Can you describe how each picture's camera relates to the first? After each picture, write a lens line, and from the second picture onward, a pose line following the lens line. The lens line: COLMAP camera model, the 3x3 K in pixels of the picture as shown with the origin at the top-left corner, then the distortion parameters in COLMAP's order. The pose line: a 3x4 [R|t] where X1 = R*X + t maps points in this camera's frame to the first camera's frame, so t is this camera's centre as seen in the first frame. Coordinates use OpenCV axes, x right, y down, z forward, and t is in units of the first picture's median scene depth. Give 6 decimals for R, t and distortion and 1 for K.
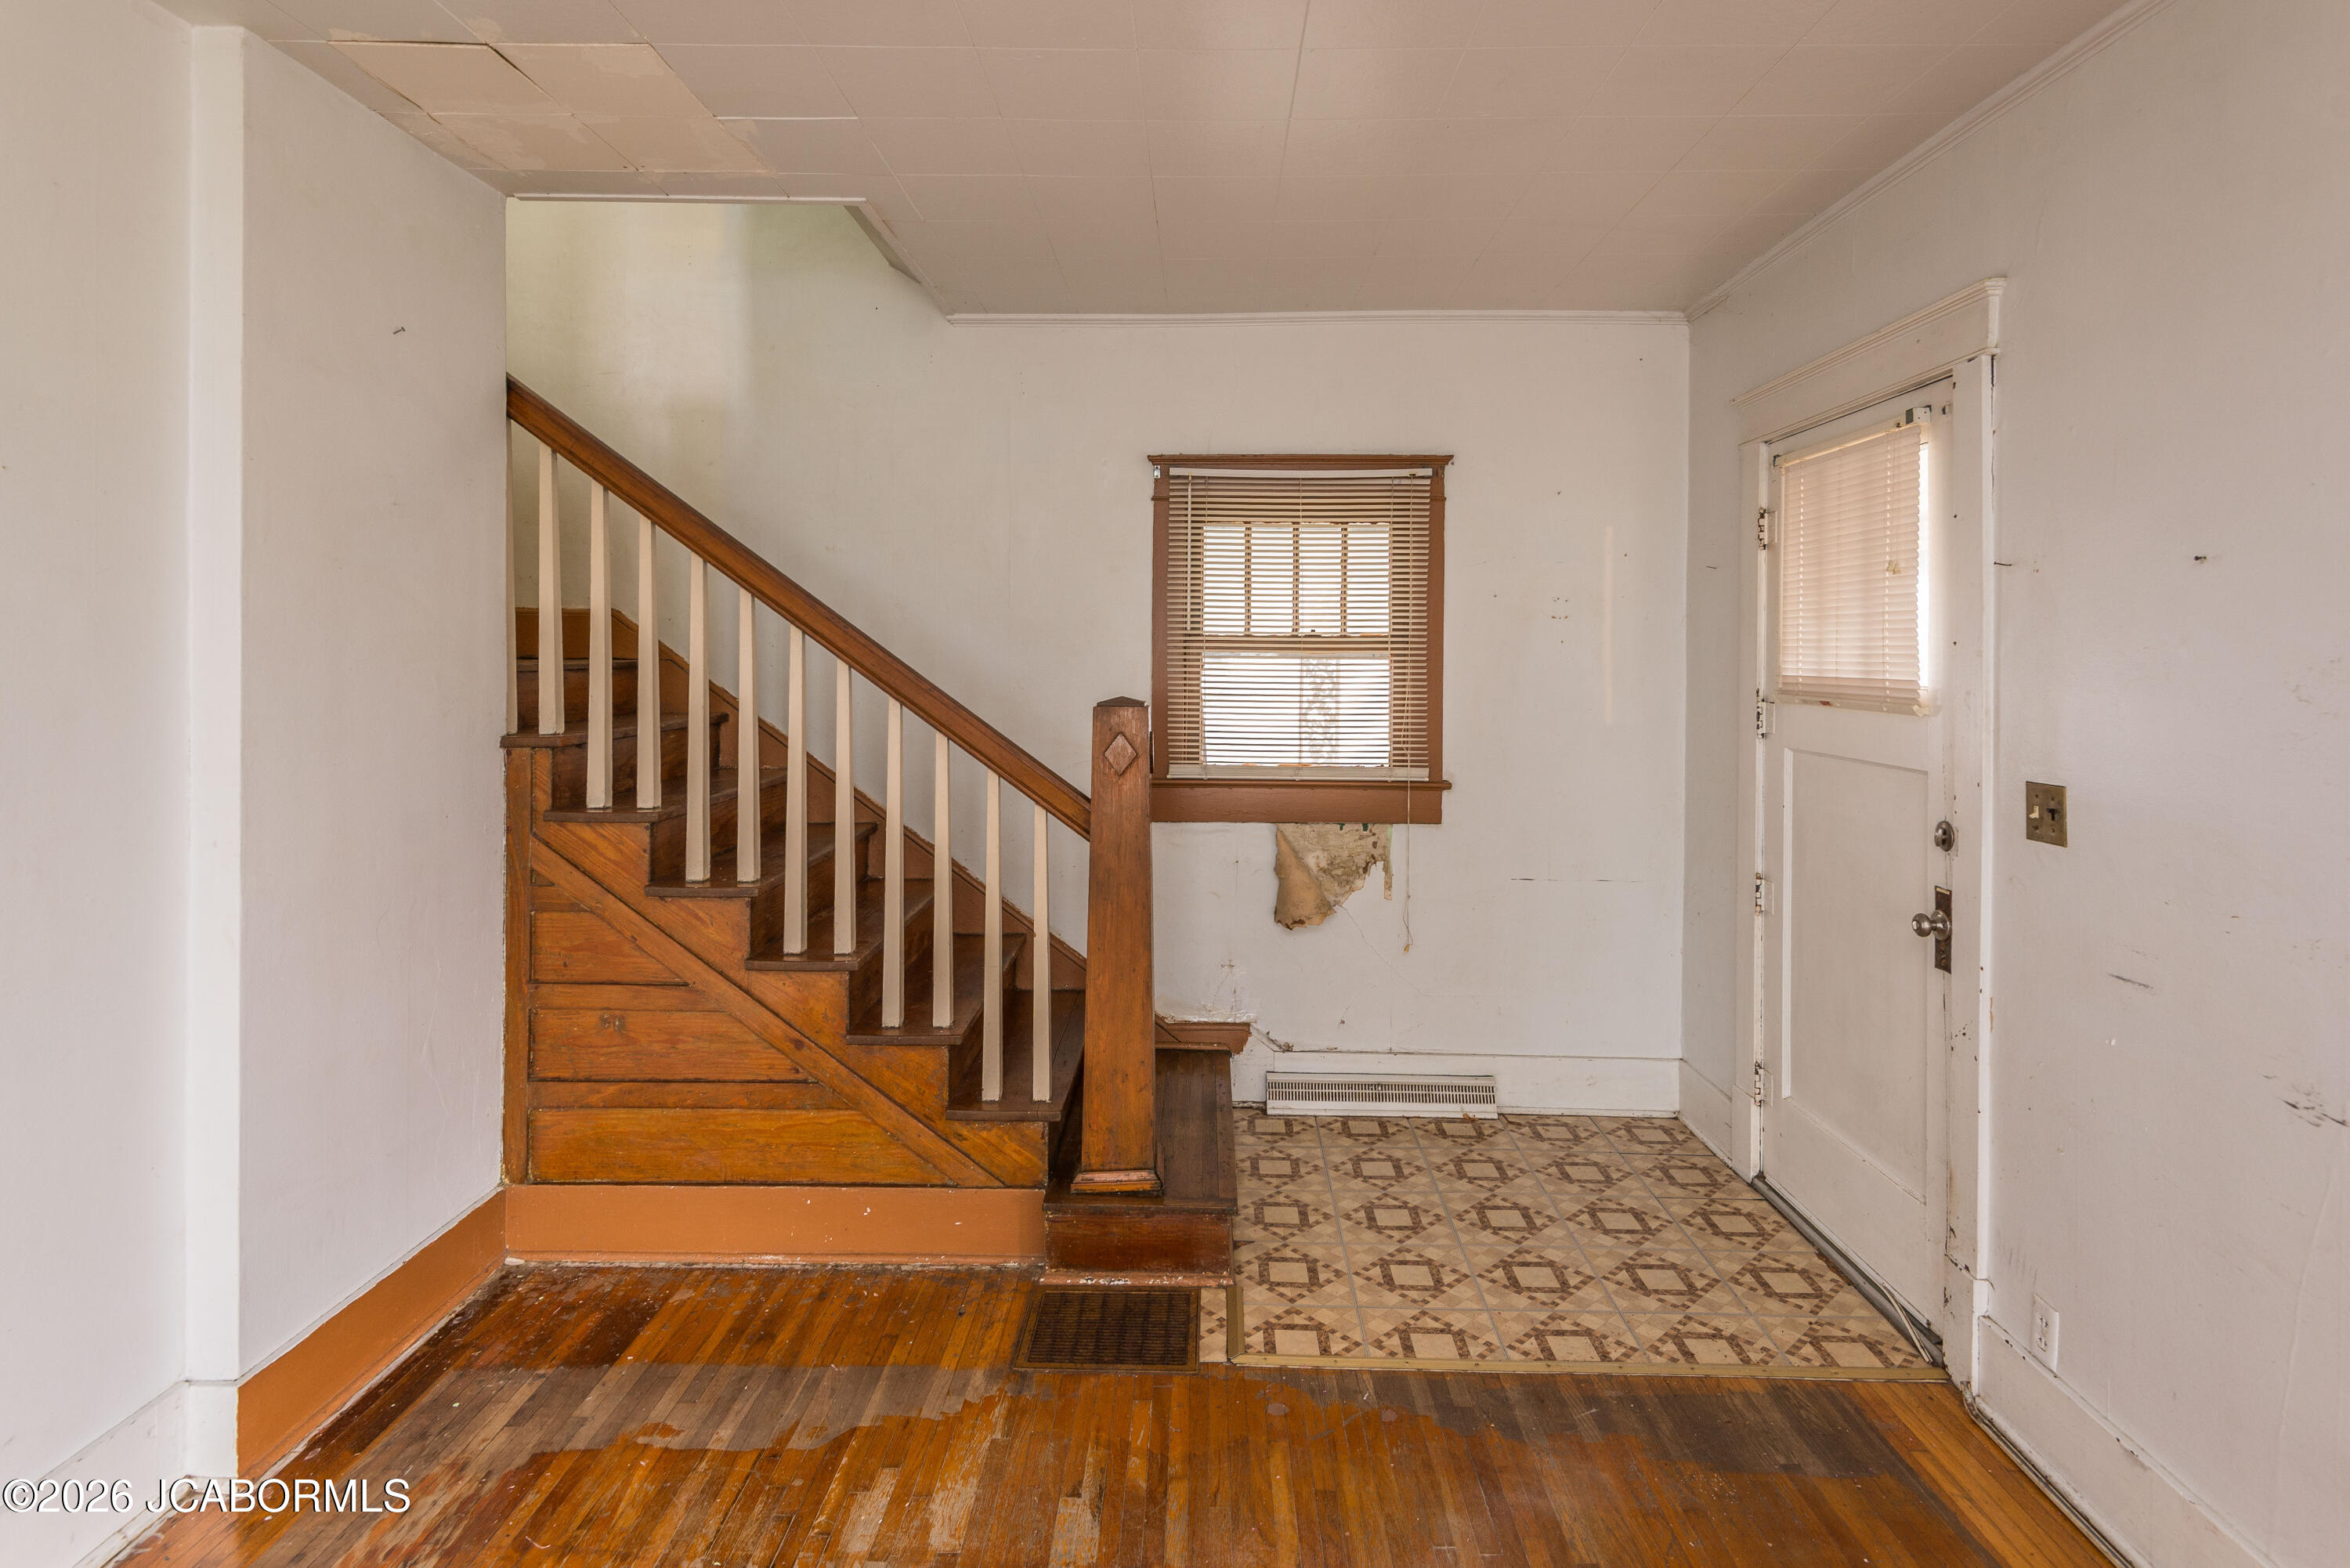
lens RADIAL K [[1216.2, 0, 1177.5], [0, 1216.2, 656.2], [0, 0, 1]] dist [0.002524, -0.010516]
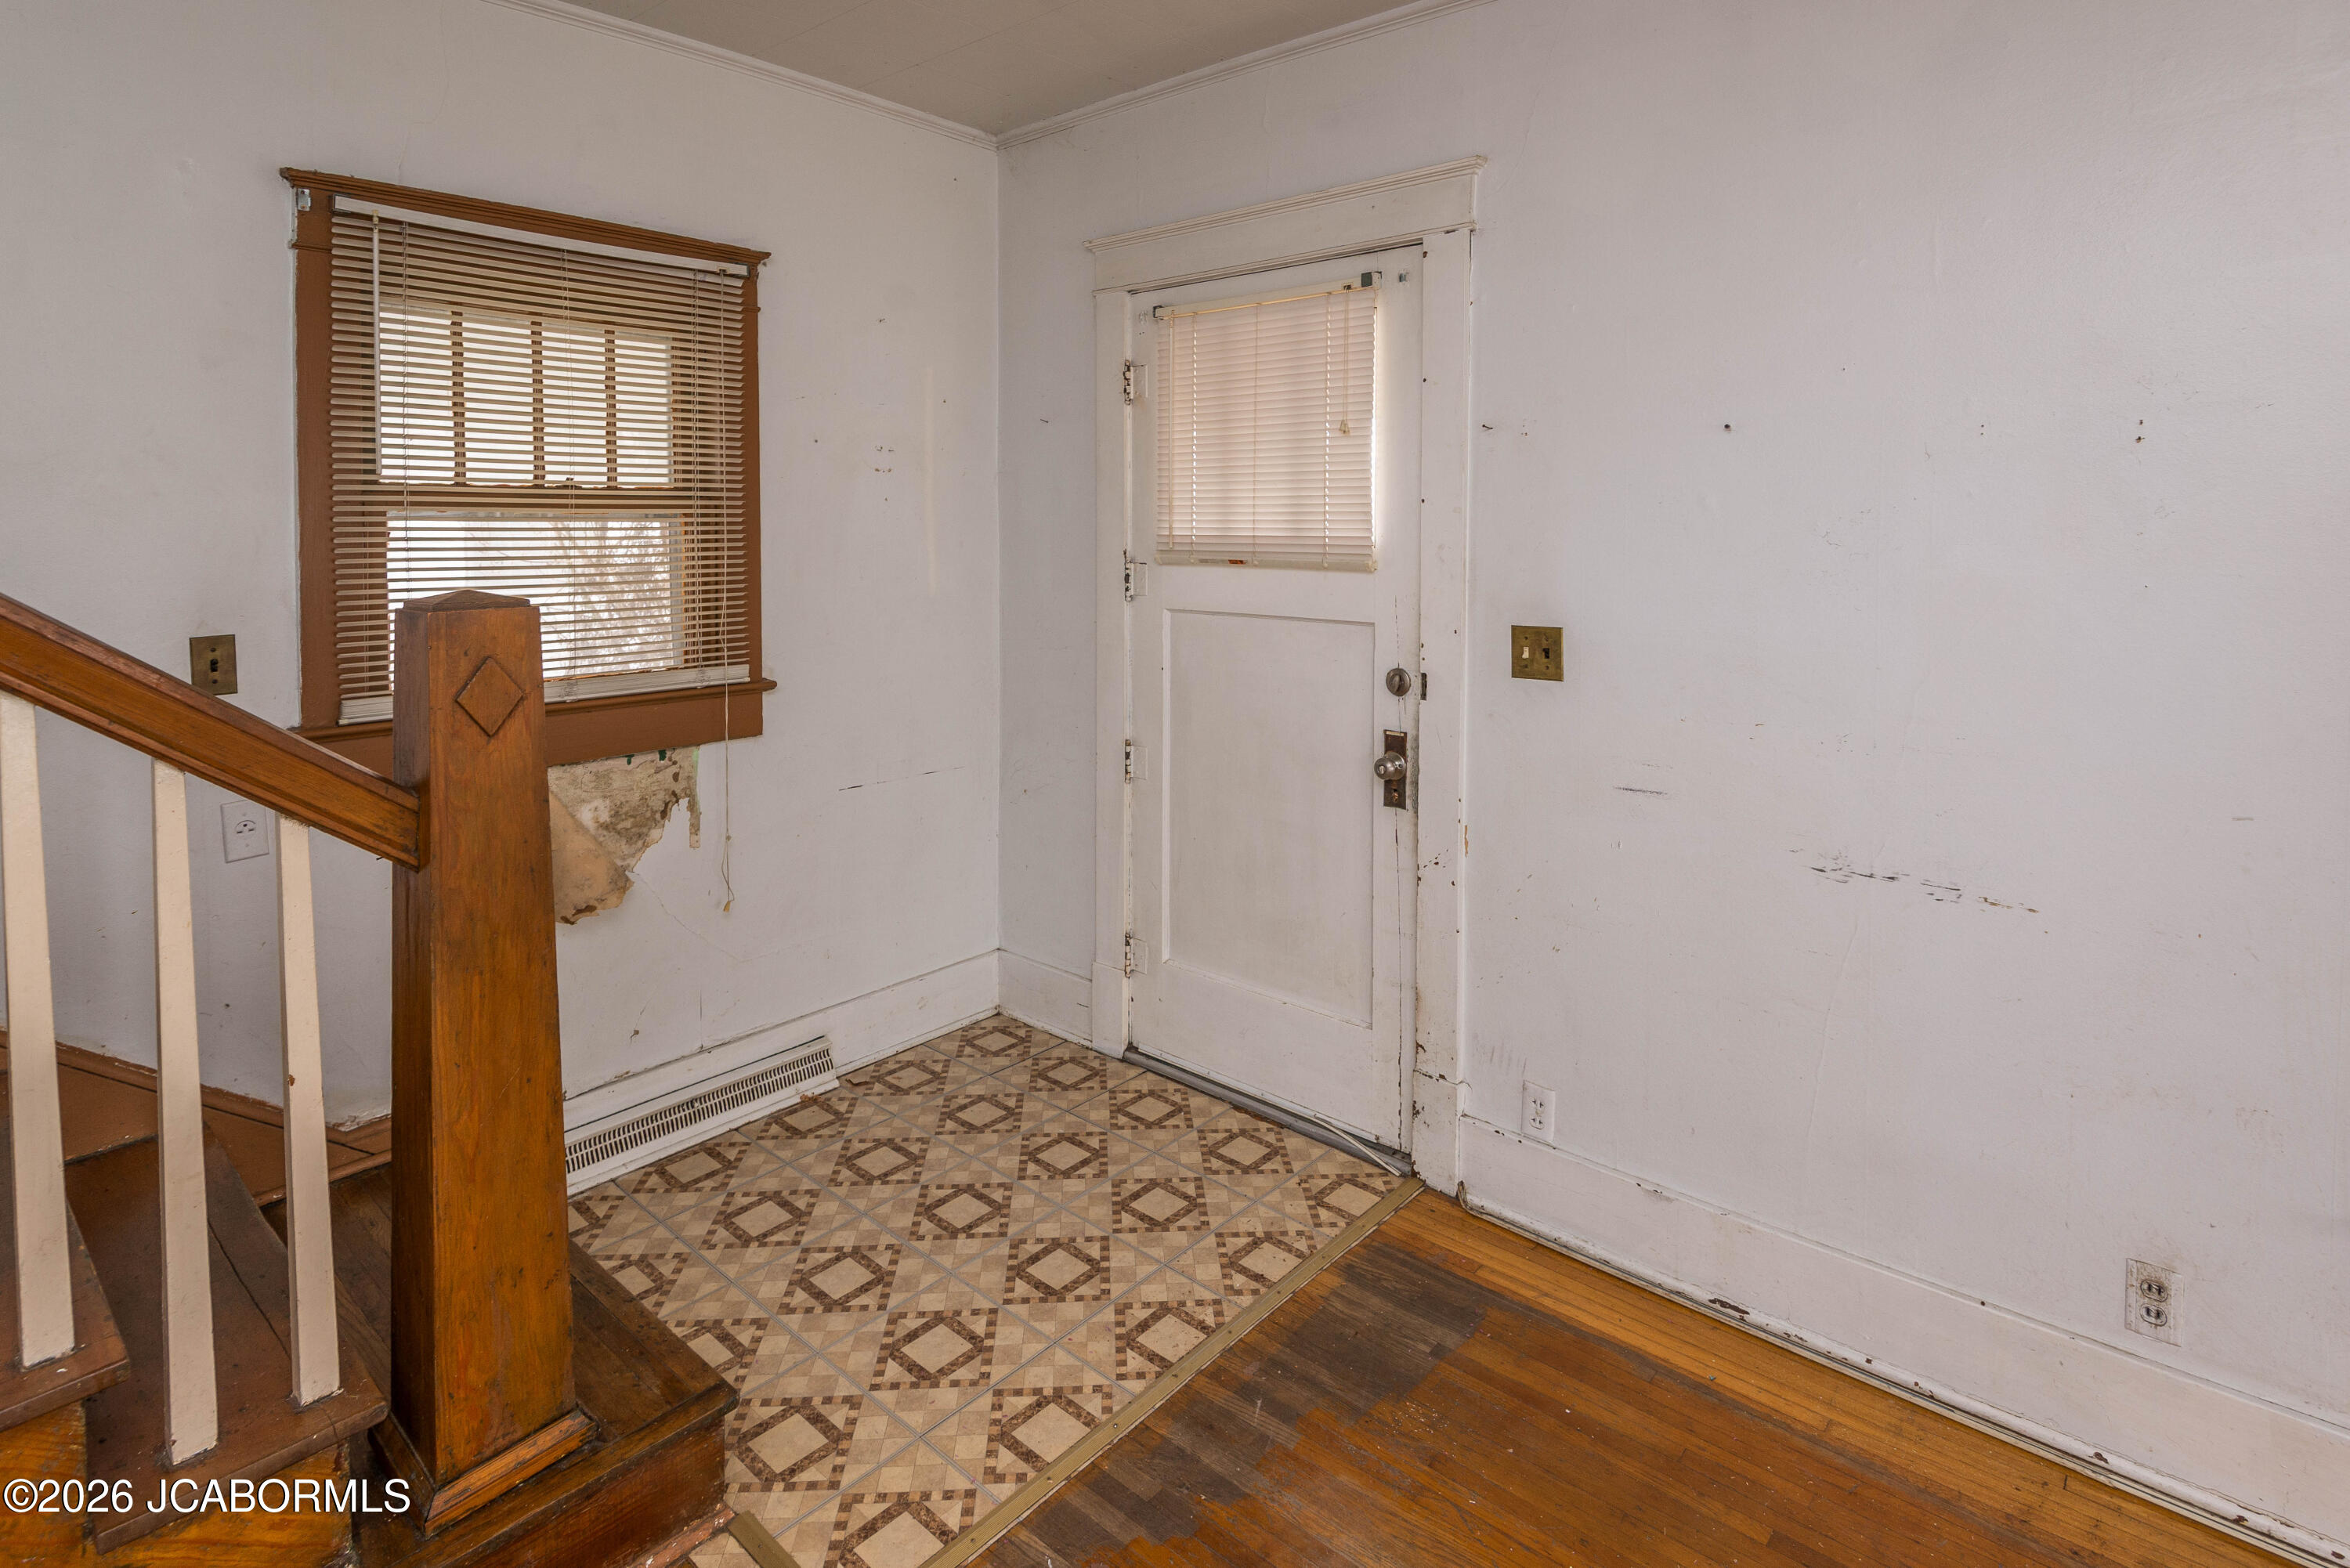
lens RADIAL K [[1194.6, 0, 1178.3], [0, 1194.6, 566.9], [0, 0, 1]] dist [0.025422, -0.021754]
pose [[0.640170, -0.035885, 0.767395, -0.223590], [0.006440, 0.999124, 0.041348, 0.002153], [-0.768206, -0.021528, 0.639840, 0.366221]]
